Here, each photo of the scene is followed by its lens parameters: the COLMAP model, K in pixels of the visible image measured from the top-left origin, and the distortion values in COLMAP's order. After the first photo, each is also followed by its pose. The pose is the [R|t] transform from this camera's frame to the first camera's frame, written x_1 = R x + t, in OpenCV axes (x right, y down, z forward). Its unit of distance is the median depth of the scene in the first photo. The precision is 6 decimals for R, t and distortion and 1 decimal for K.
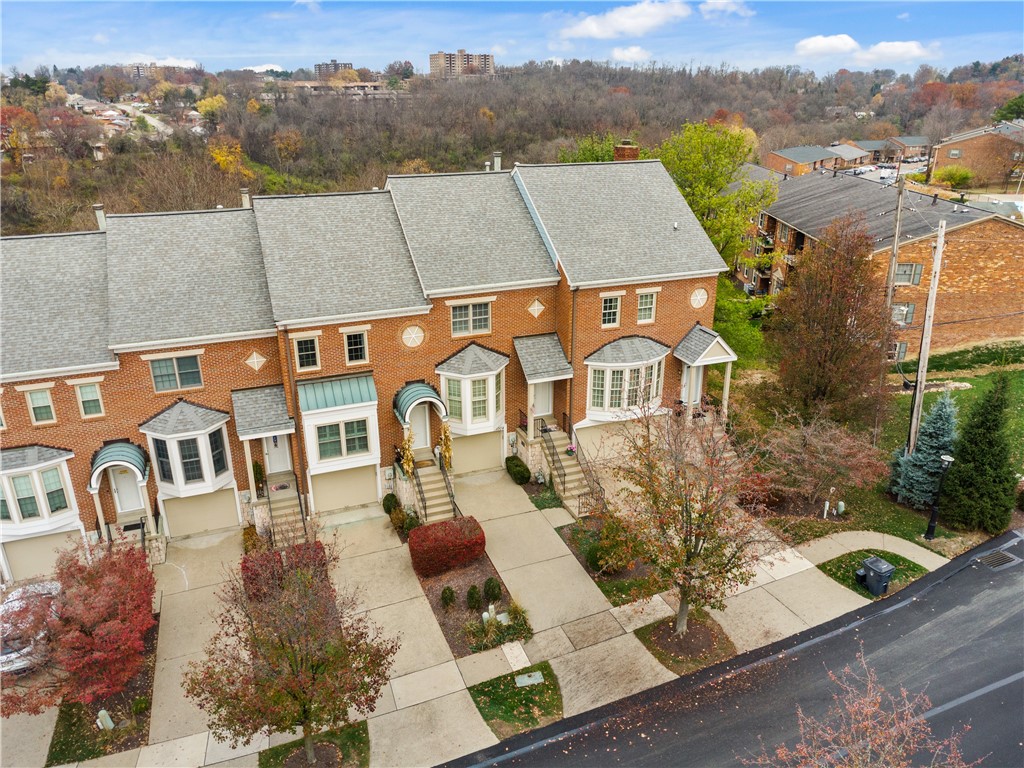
lens RADIAL K [[736.3, 0, 512.0], [0, 736.3, 384.0], [0, 0, 1]] dist [0.009667, -0.001985]
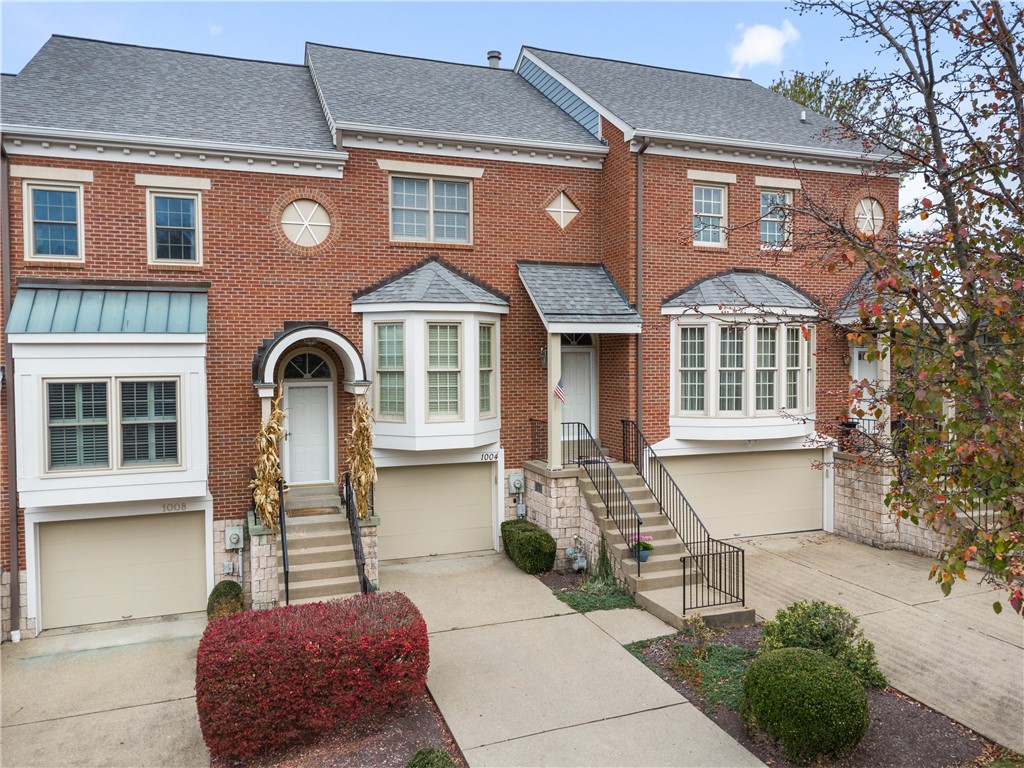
lens RADIAL K [[736.3, 0, 512.0], [0, 736.3, 384.0], [0, 0, 1]] dist [0.009667, -0.001985]
pose [[0.999861, -0.002371, -0.016524, 0.006315], [-0.003279, 0.942684, -0.333671, 0.182979], [0.016368, 0.333678, 0.942545, 0.560872]]
